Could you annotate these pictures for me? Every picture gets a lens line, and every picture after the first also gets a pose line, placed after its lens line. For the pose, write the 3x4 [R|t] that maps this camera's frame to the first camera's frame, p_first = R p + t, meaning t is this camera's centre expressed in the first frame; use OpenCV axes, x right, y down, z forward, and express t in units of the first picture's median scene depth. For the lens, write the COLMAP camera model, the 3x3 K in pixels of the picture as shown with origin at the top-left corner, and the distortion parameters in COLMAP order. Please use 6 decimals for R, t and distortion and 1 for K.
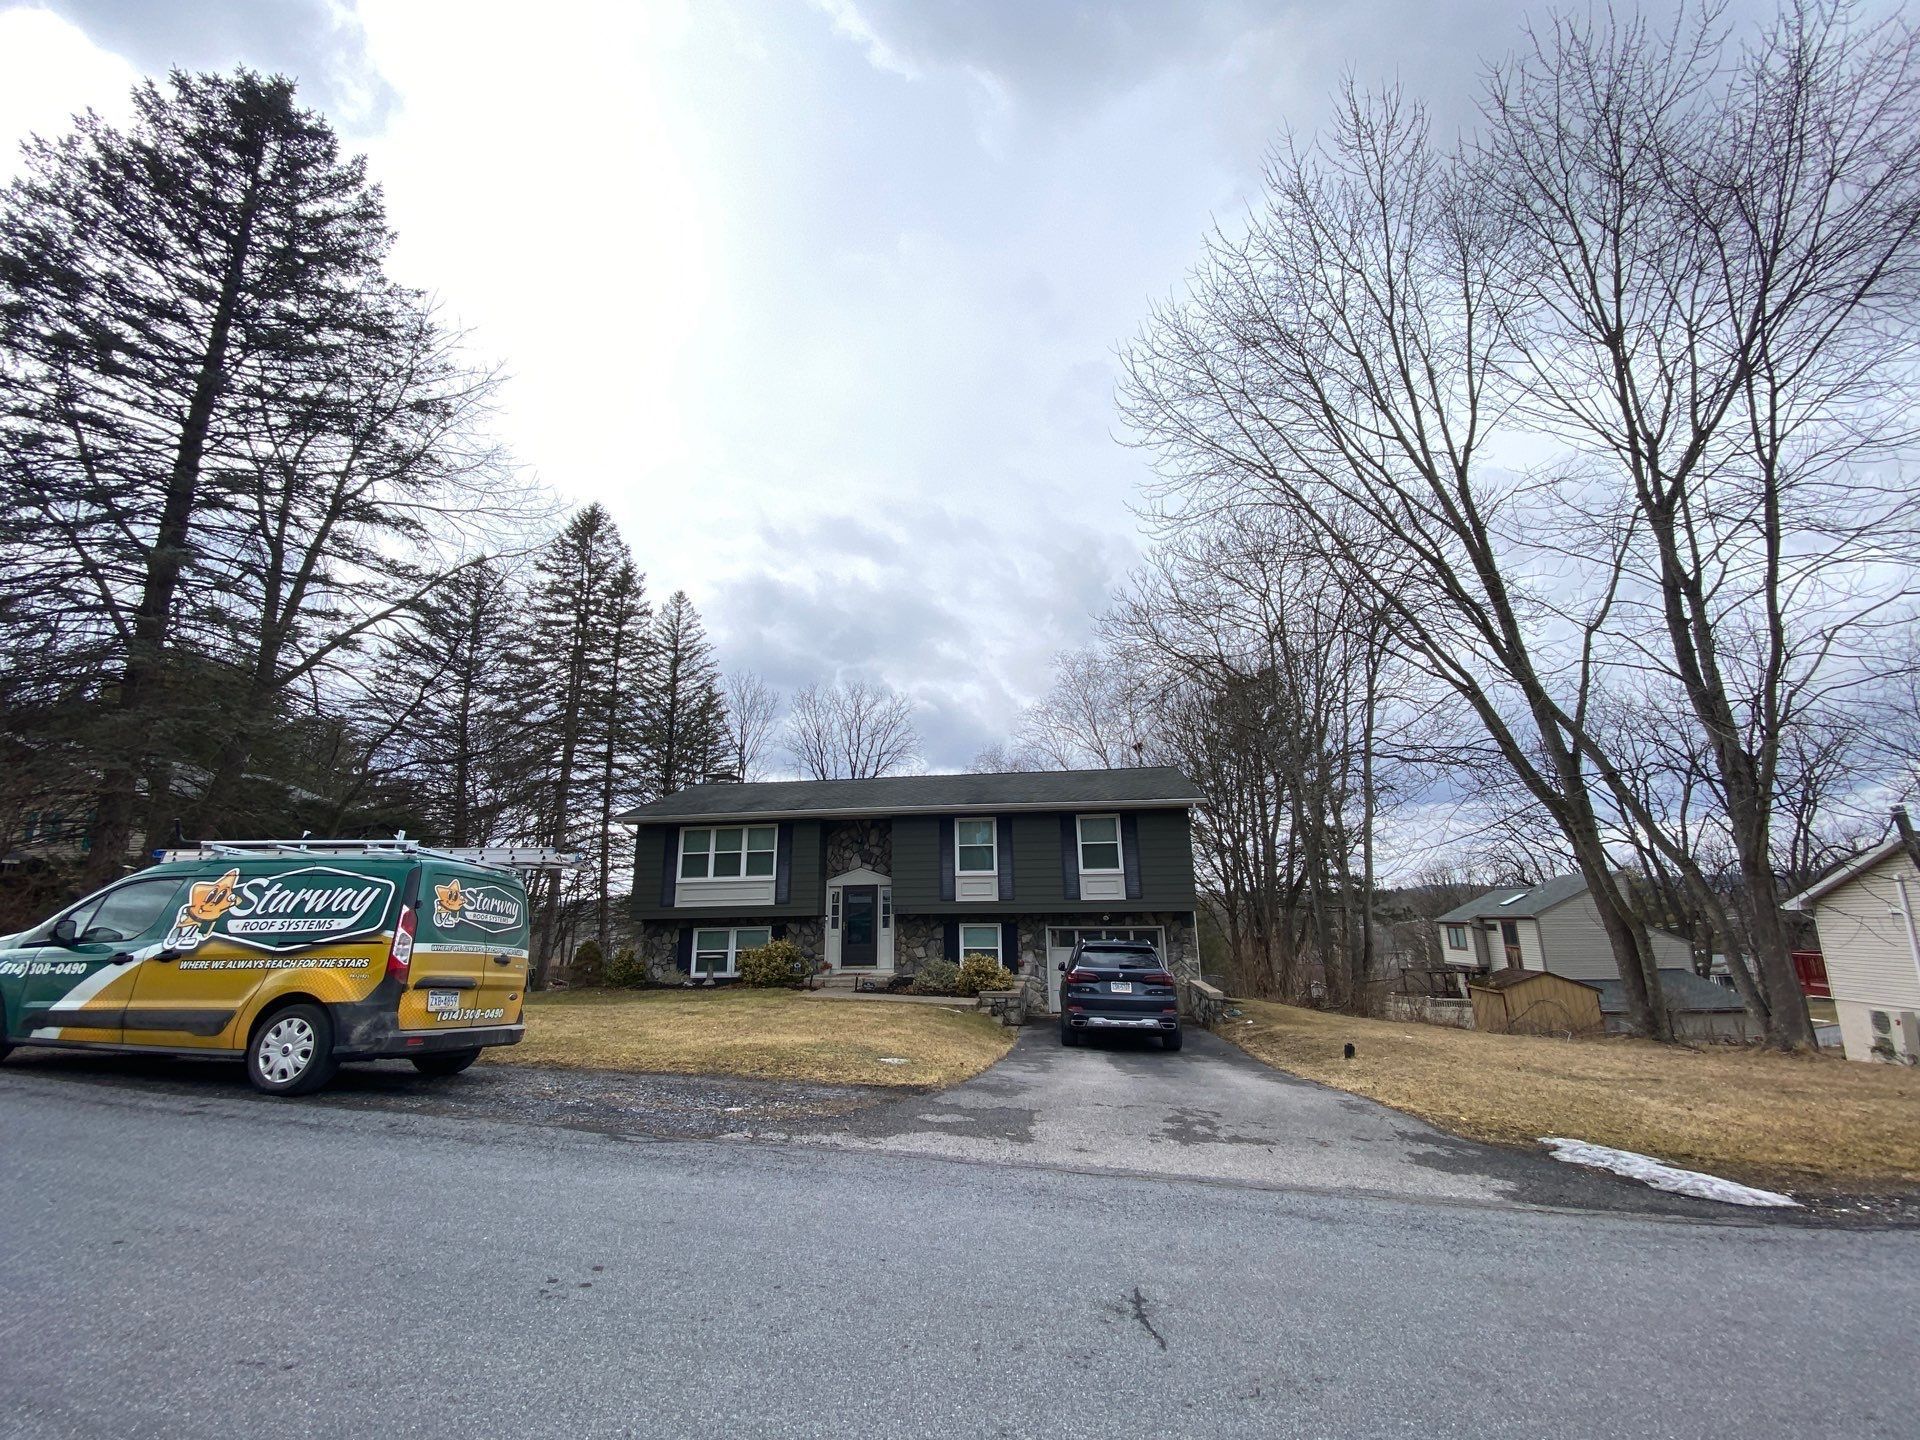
lens RADIAL K [[1392.3, 0, 957.8], [0, 1392.3, 724.2], [0, 0, 1]] dist [0.033155, -0.038329]
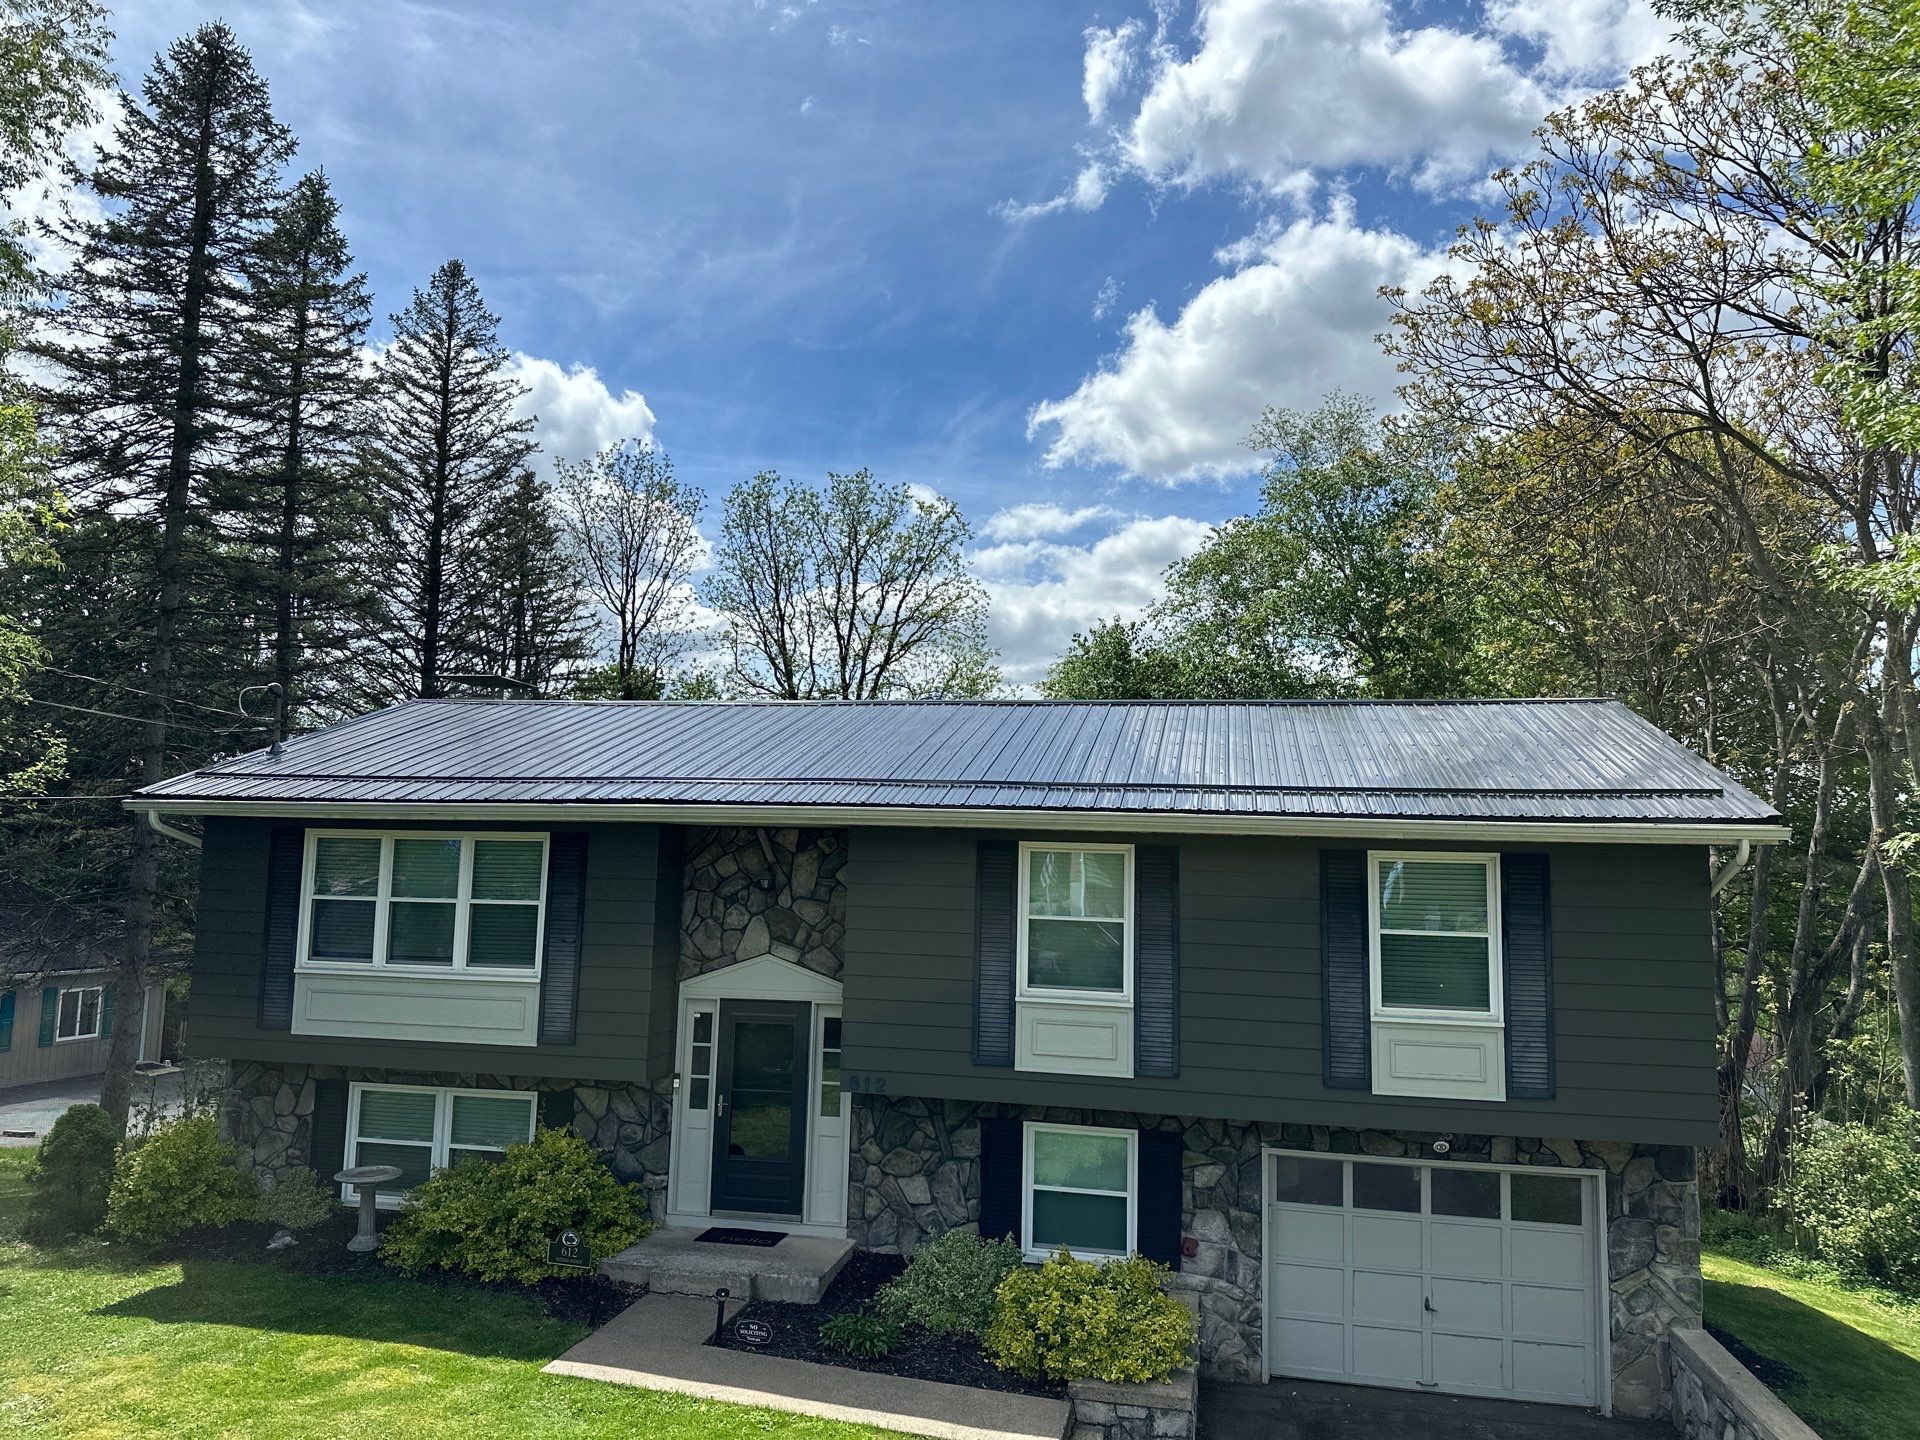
lens RADIAL K [[1392.3, 0, 957.8], [0, 1392.3, 724.2], [0, 0, 1]] dist [0.033155, -0.038329]
pose [[0.996731, 0.034409, -0.073101, 0.006891], [-0.024957, 0.991653, 0.126496, -0.007899], [0.076844, -0.124258, 0.989270, 0.642728]]
